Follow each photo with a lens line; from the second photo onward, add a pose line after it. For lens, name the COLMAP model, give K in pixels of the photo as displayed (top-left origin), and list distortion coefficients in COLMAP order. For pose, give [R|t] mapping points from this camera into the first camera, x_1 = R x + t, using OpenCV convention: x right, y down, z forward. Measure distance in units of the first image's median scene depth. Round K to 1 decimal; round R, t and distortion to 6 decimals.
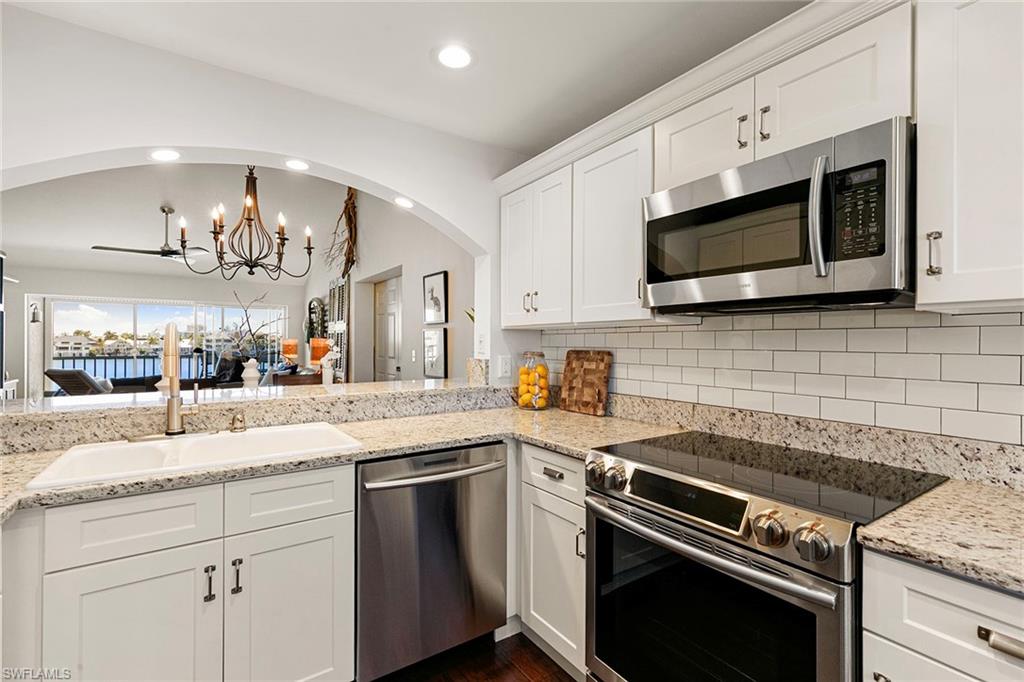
lens RADIAL K [[457.6, 0, 512.2], [0, 457.6, 341.0], [0, 0, 1]] dist [0.009506, -0.002823]
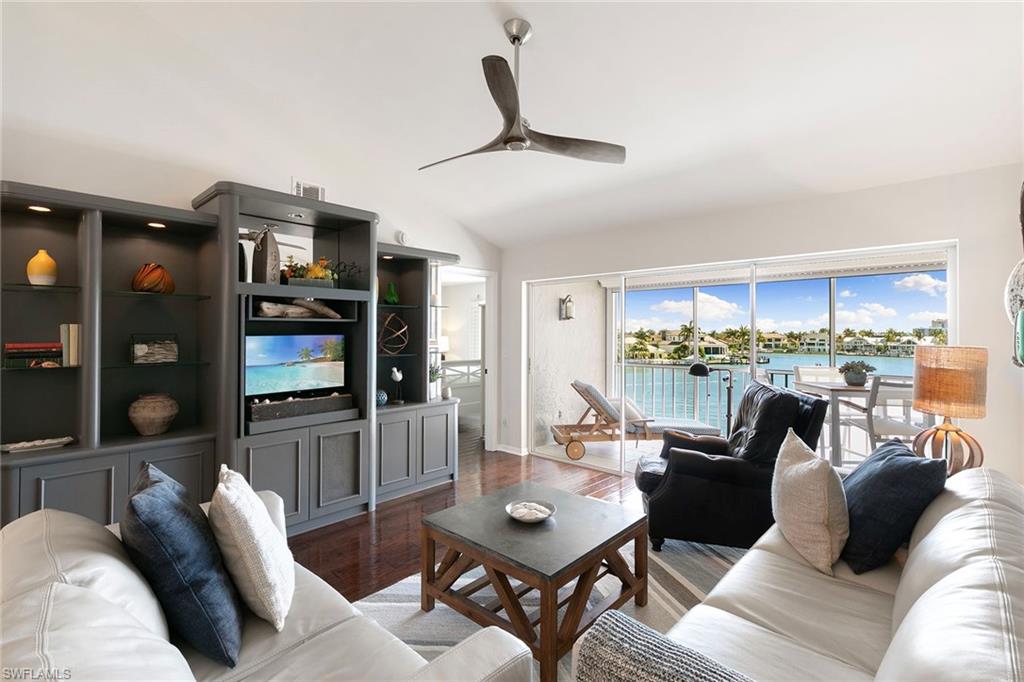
lens RADIAL K [[457.6, 0, 510.2], [0, 457.6, 329.4], [0, 0, 1]] dist [0.009506, -0.002823]
pose [[0.211901, -0.013756, -0.977194, -0.696244], [-0.004400, 0.999877, -0.015029, -0.026715], [0.977281, 0.007484, 0.211815, 1.770698]]
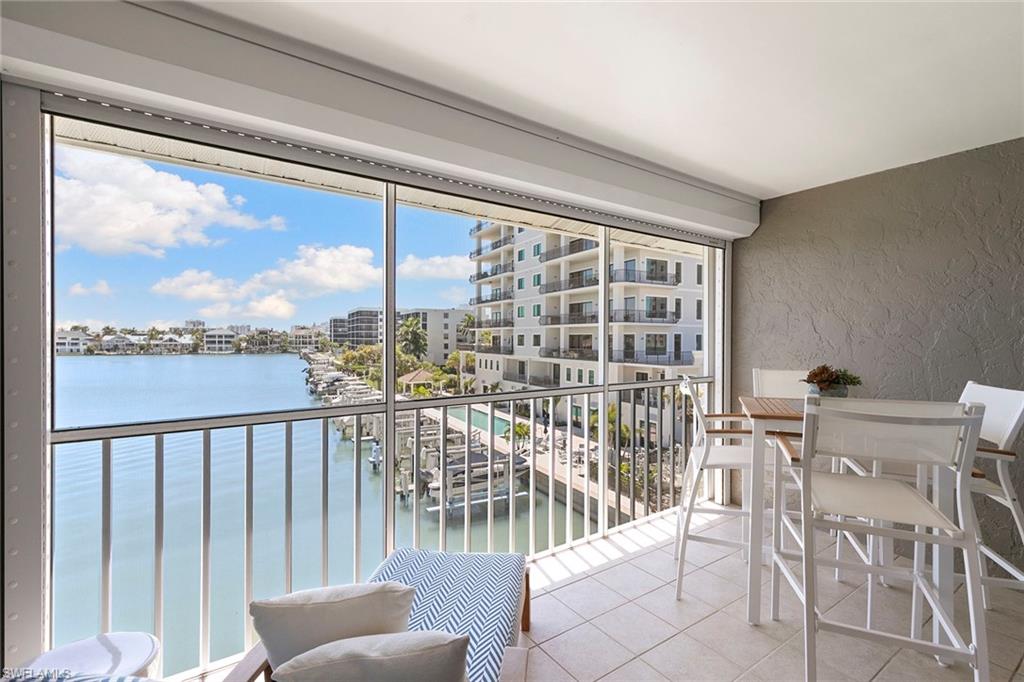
lens RADIAL K [[457.6, 0, 513.7], [0, 457.6, 342.6], [0, 0, 1]] dist [0.009506, -0.002823]
pose [[0.999990, 0.001366, 0.004298, -2.104006], [-0.001418, 0.999924, 0.012260, 0.004201], [-0.004281, -0.012266, 0.999916, 2.269792]]
